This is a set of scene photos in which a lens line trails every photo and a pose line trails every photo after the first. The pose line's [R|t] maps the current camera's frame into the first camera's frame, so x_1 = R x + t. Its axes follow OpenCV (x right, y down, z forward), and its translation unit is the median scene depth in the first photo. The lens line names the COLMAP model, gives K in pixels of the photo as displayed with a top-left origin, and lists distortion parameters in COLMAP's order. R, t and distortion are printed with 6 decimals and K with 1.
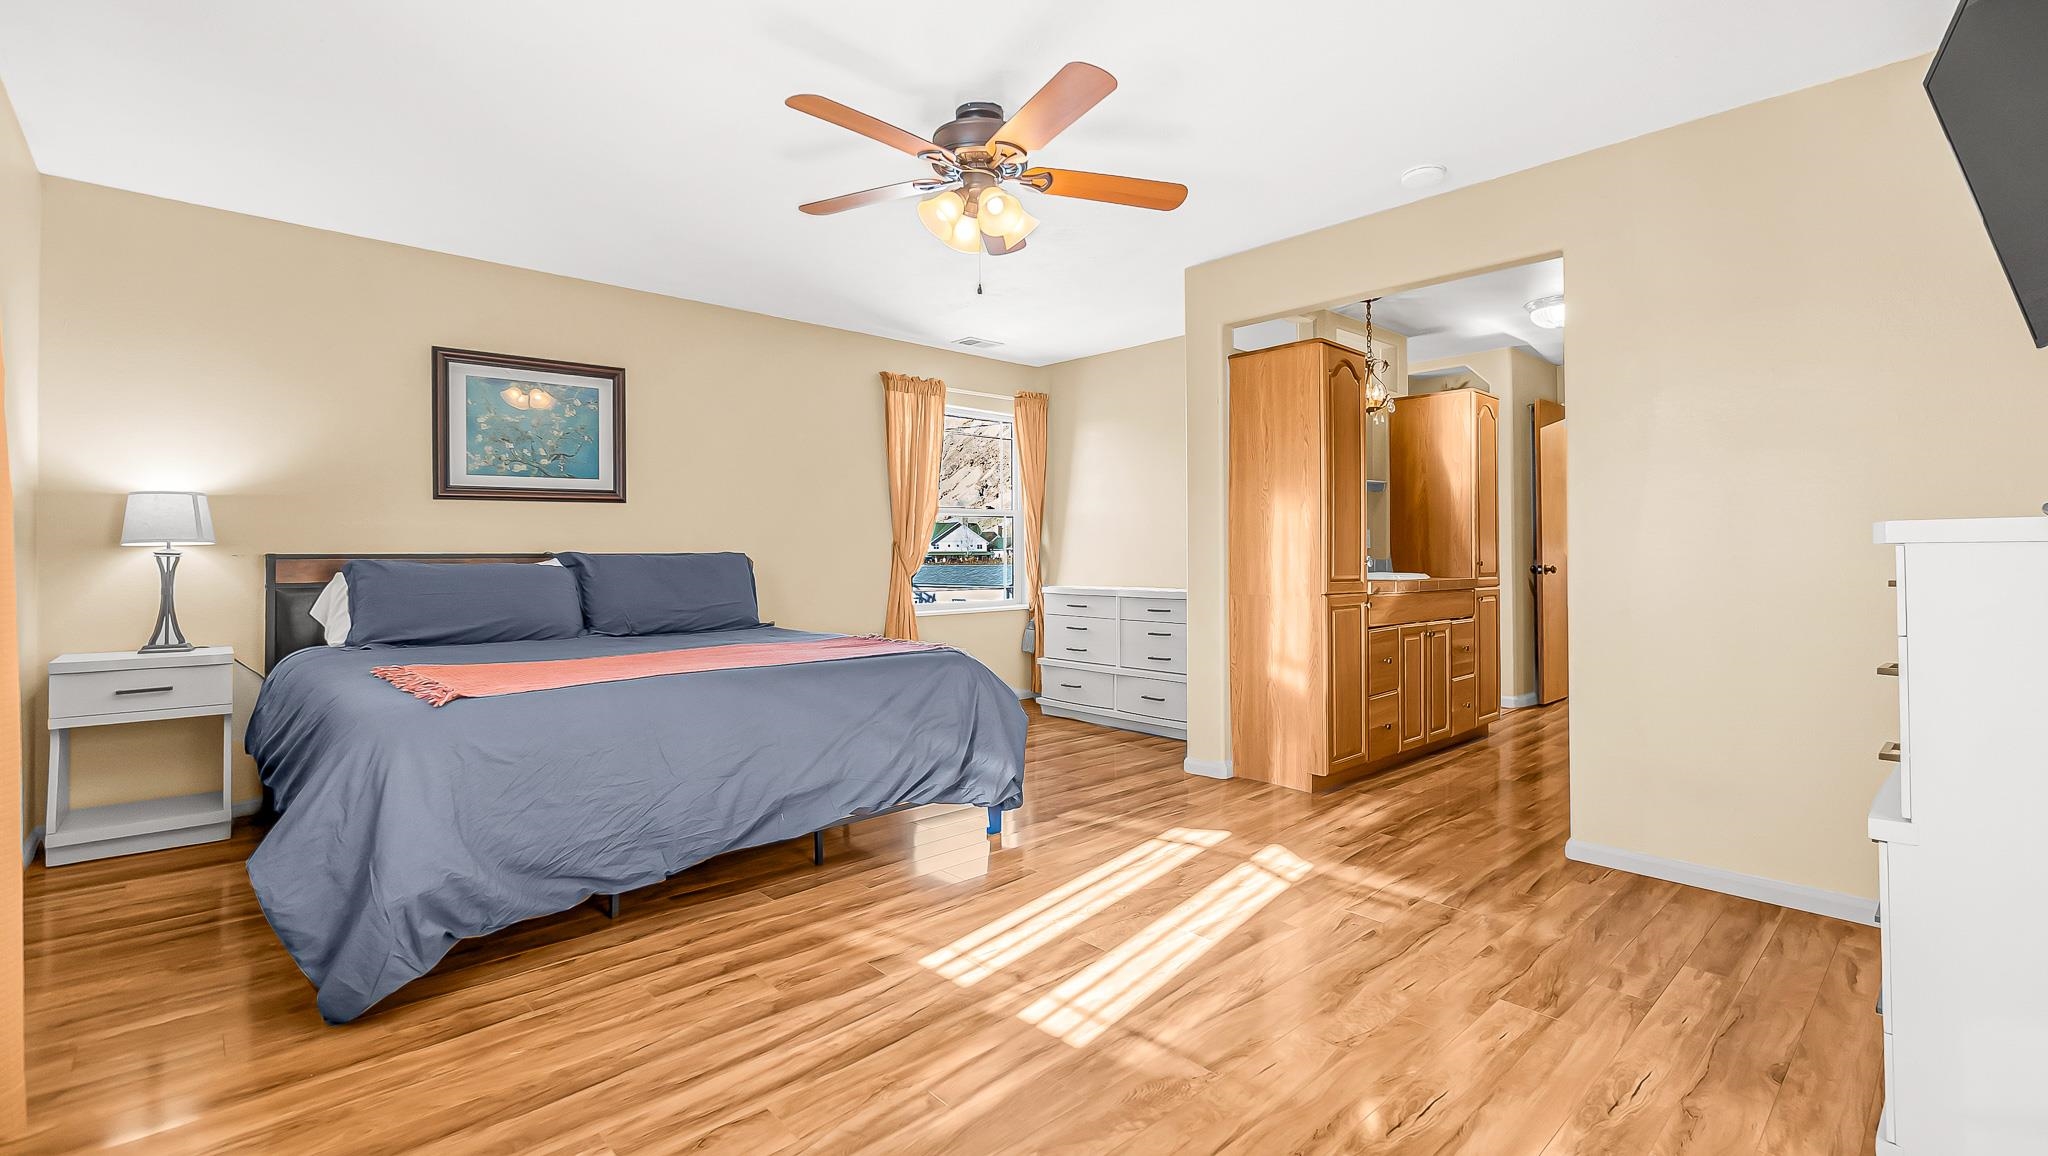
lens RADIAL K [[896.2, 0, 1023.9], [0, 896.2, 546.2], [0, 0, 1]] dist [-0.002378, -0.000056]
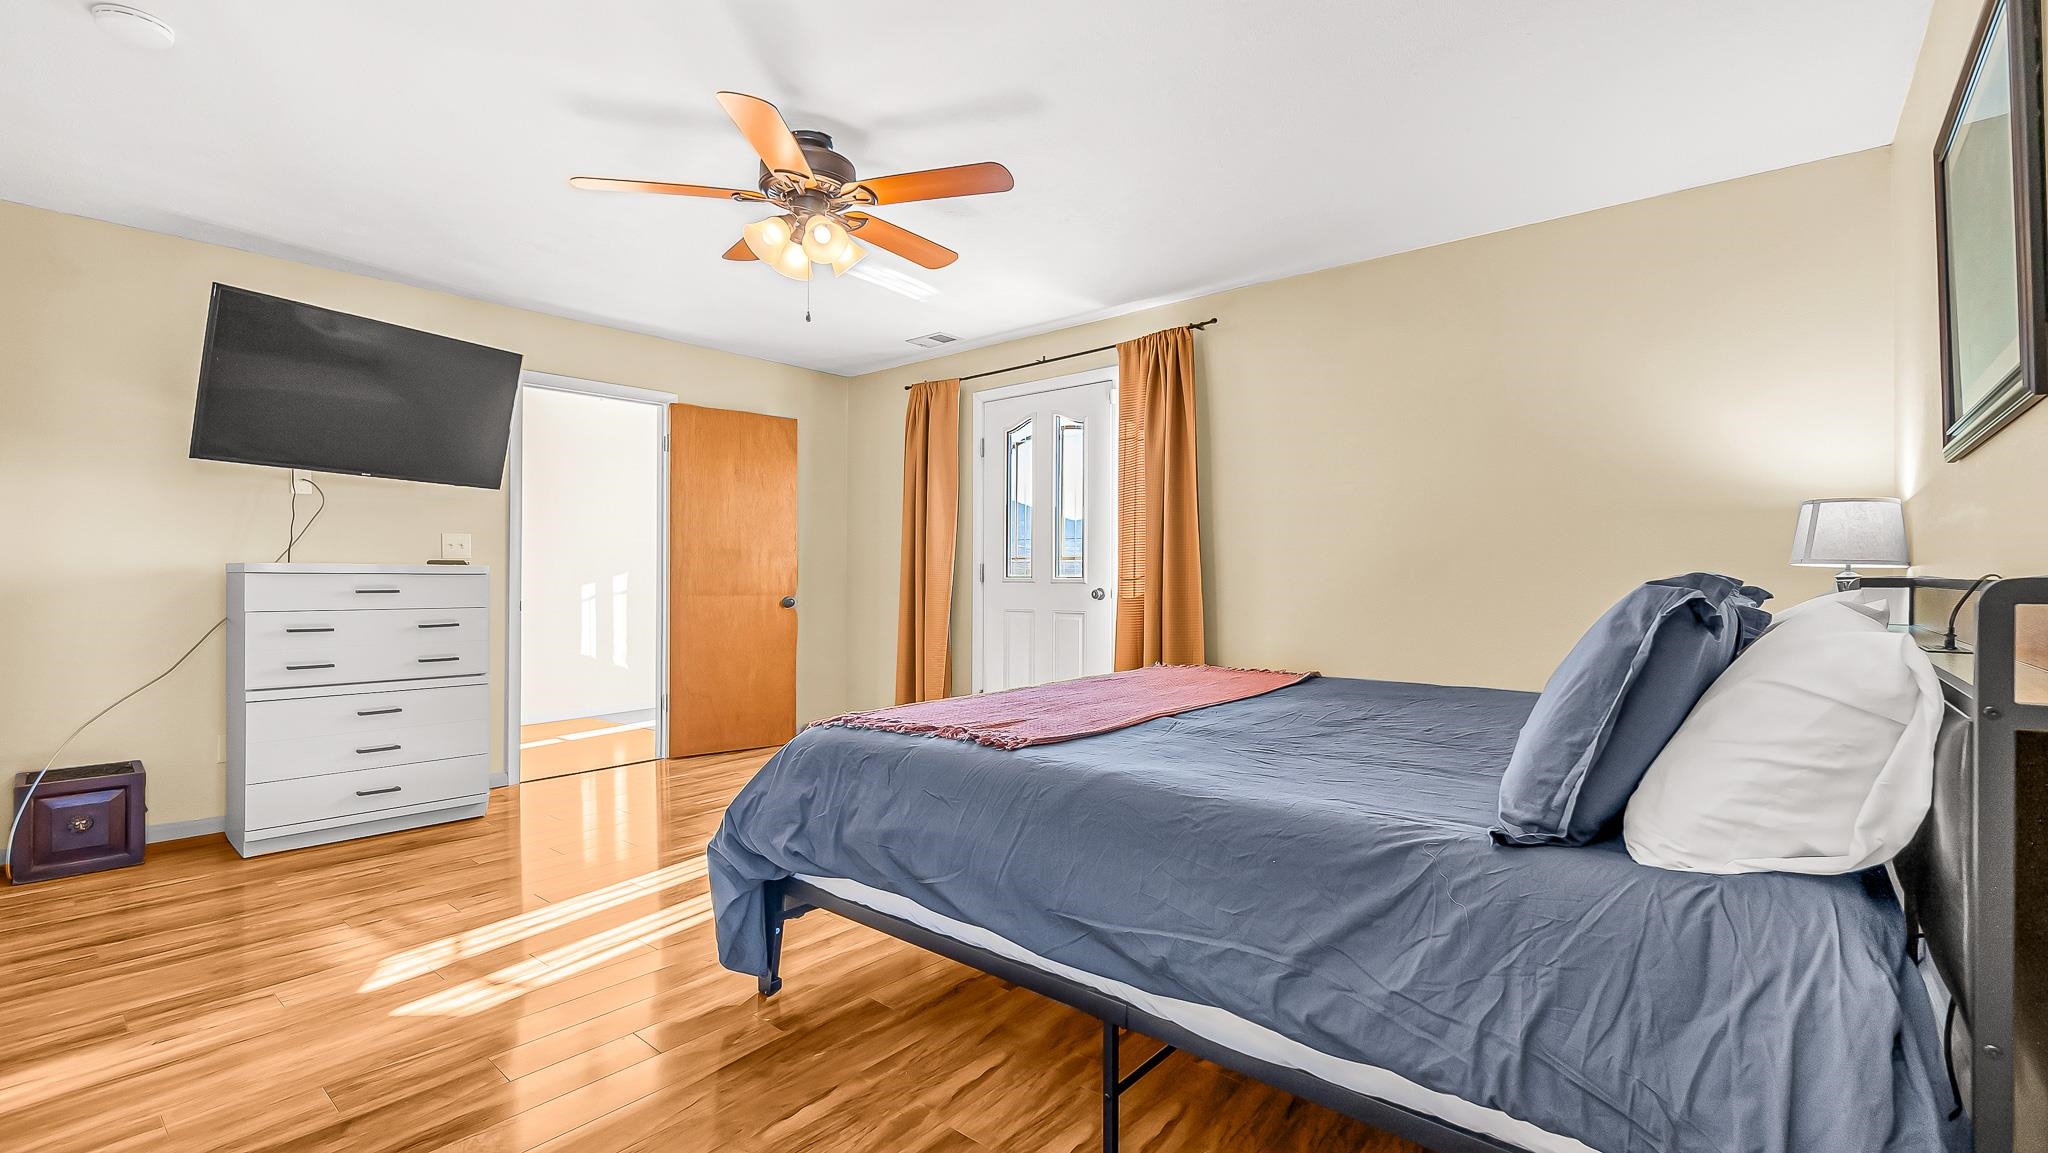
lens RADIAL K [[885.6, 0, 1024.0], [0, 885.6, 576.5], [0, 0, 1]] dist [-0.002947, 0.000058]
pose [[-0.993028, 0.000270, -0.117875, -0.137905], [0.001314, 0.999961, -0.008783, 0.011761], [0.117868, -0.008877, -0.992990, 1.575942]]
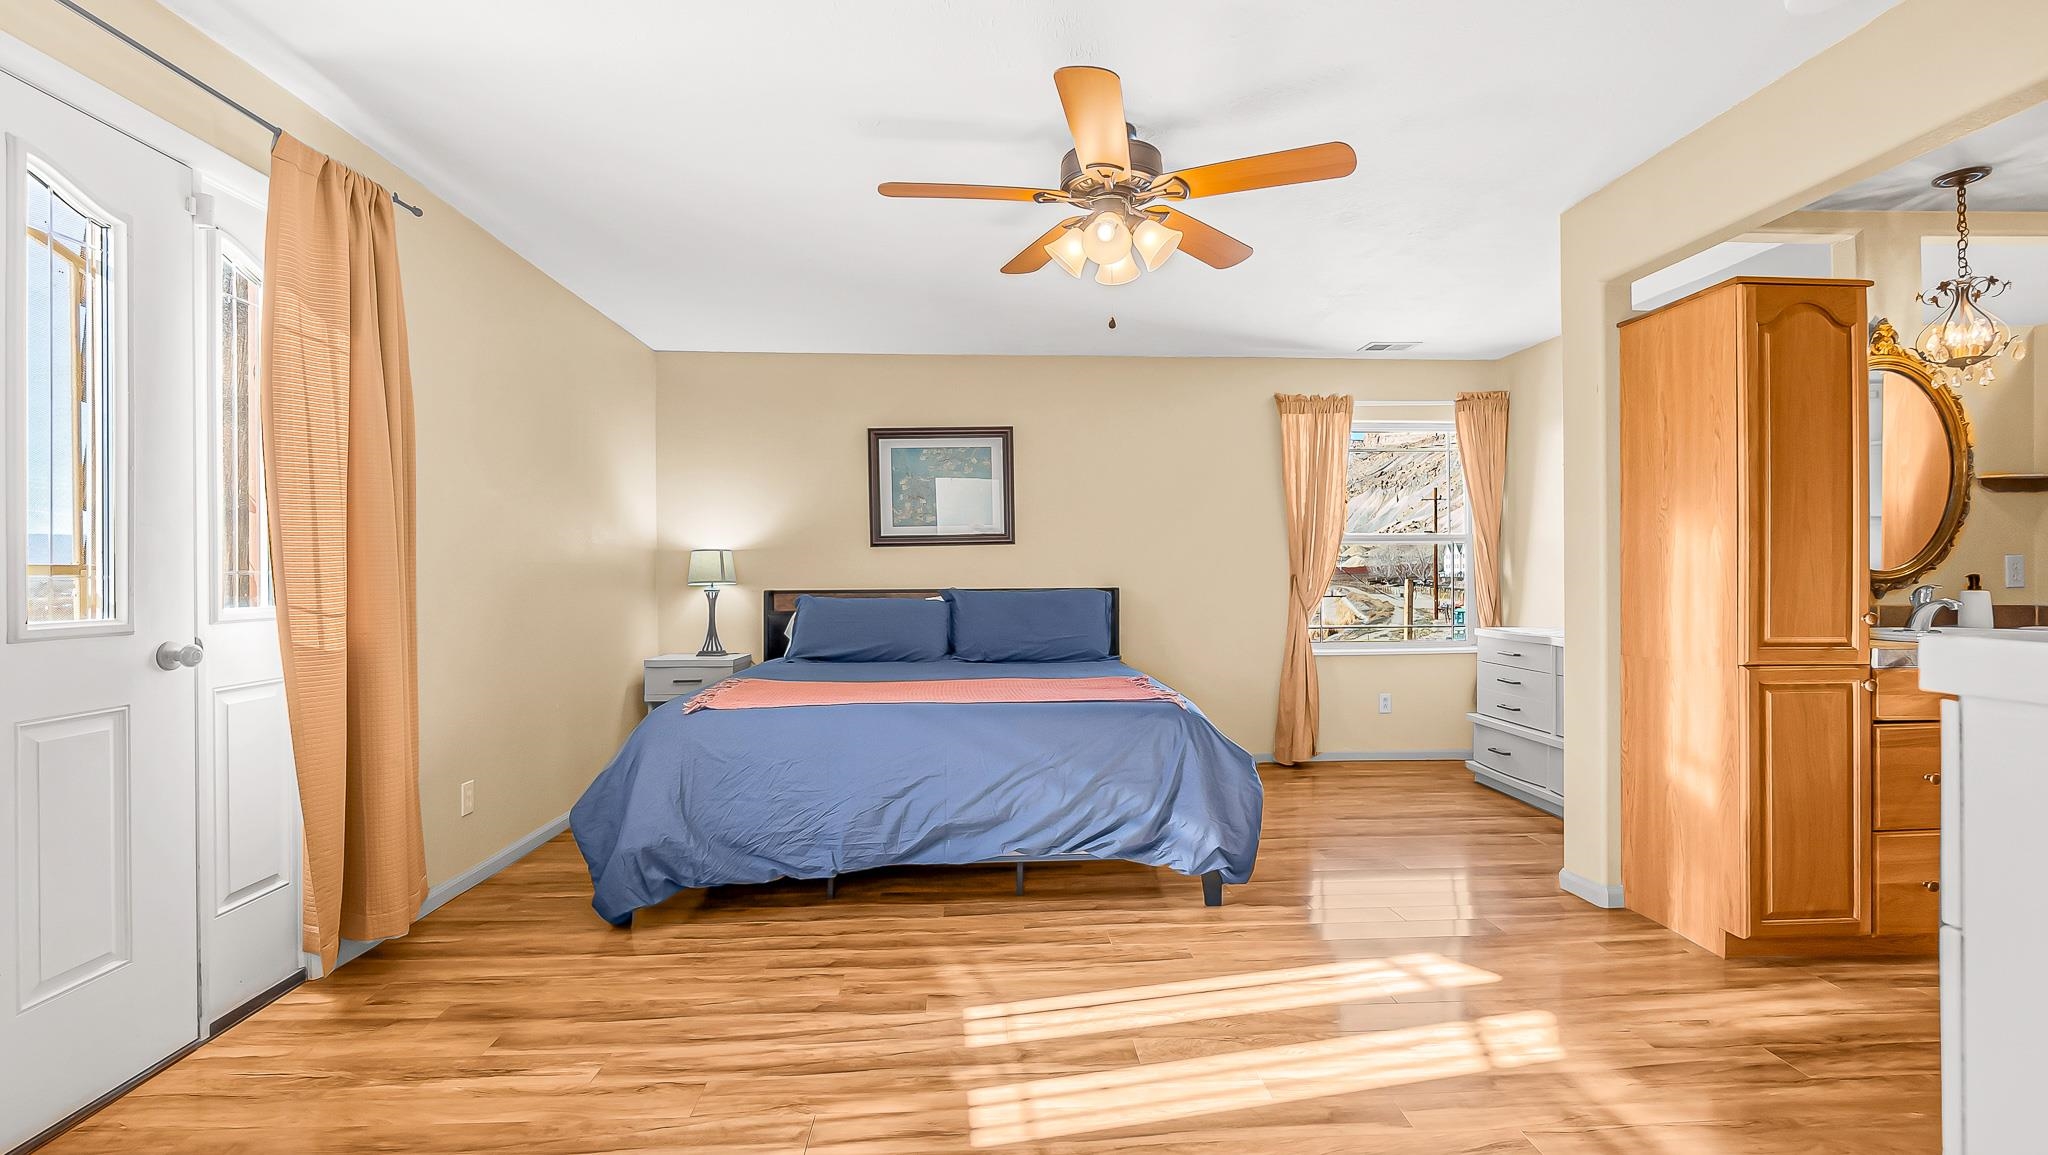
lens RADIAL K [[885.6, 0, 1024.0], [0, 885.6, 577.5], [0, 0, 1]] dist [-0.002947, 0.000058]
pose [[0.772793, 0.000992, -0.634658, 0.365118], [0.009143, 0.999878, 0.012695, -0.025746], [0.634593, -0.015613, 0.772689, 0.171894]]
